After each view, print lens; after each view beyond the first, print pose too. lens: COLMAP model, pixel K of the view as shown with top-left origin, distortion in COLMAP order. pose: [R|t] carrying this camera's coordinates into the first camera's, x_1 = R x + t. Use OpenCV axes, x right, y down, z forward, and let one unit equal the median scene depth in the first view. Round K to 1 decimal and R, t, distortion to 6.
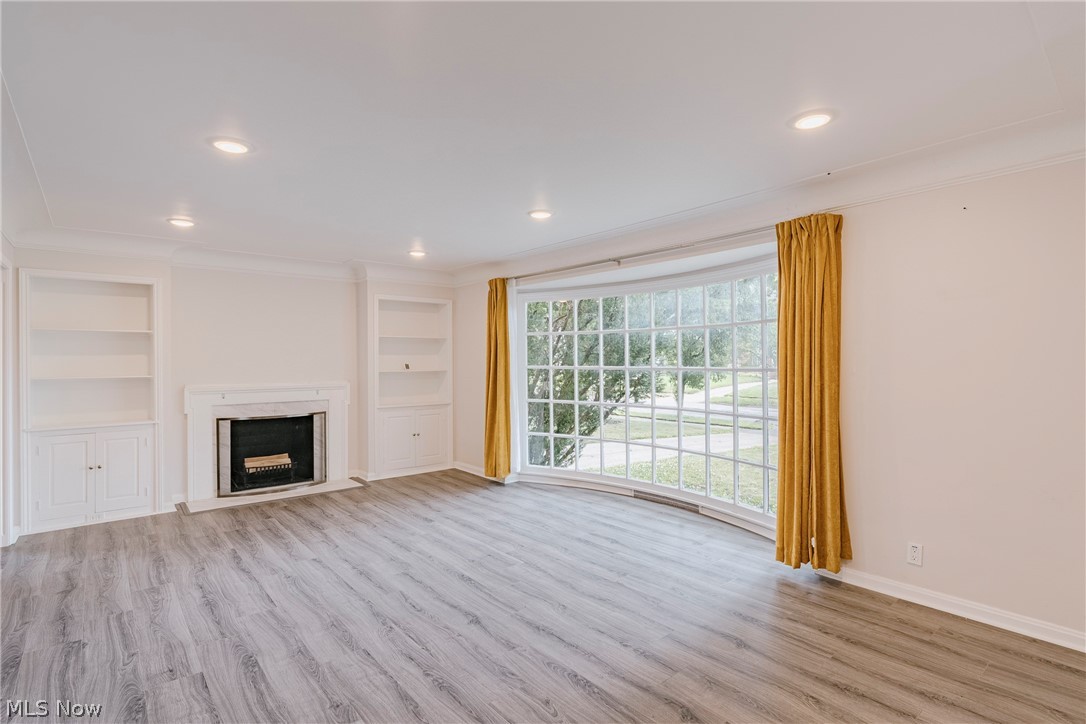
lens RADIAL K [[534.0, 0, 543.0], [0, 534.0, 362.0], [0, 0, 1]] dist [-0.002126, 0.000812]
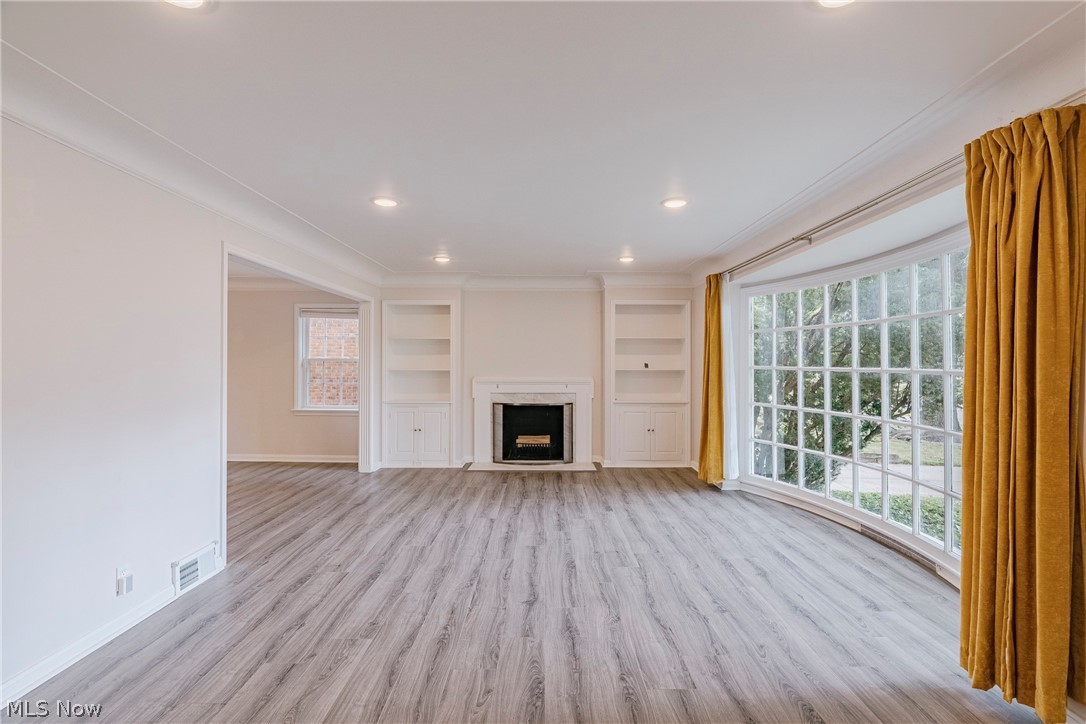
lens RADIAL K [[494.7, 0, 543.8], [0, 494.7, 360.0], [0, 0, 1]] dist [-0.005642, -0.000322]
pose [[0.769476, 0.003520, -0.638666, 0.325935], [-0.008299, 0.999955, -0.004488, 0.005129], [0.638622, 0.008754, 0.769471, 0.161842]]
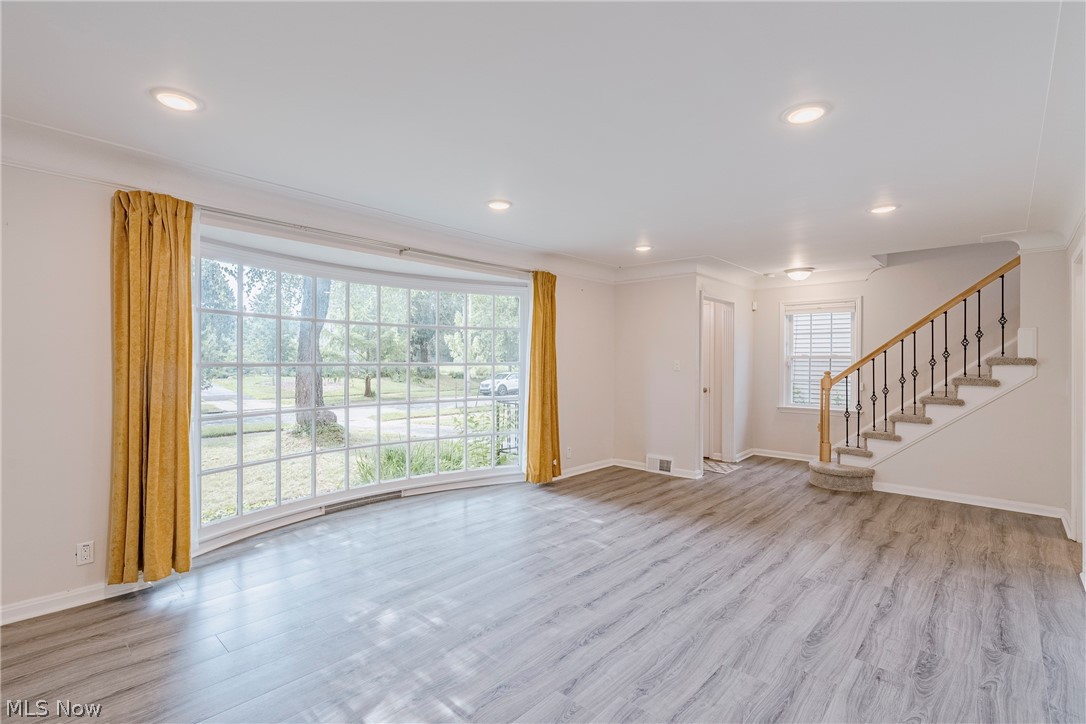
lens RADIAL K [[510.4, 0, 528.2], [0, 510.4, 360.7], [0, 0, 1]] dist [-0.003476, 0.000058]
pose [[-0.122700, 0.003663, 0.992437, -0.811166], [-0.002398, 0.999989, -0.003987, 0.009860], [-0.992441, -0.002869, -0.122690, 0.922812]]
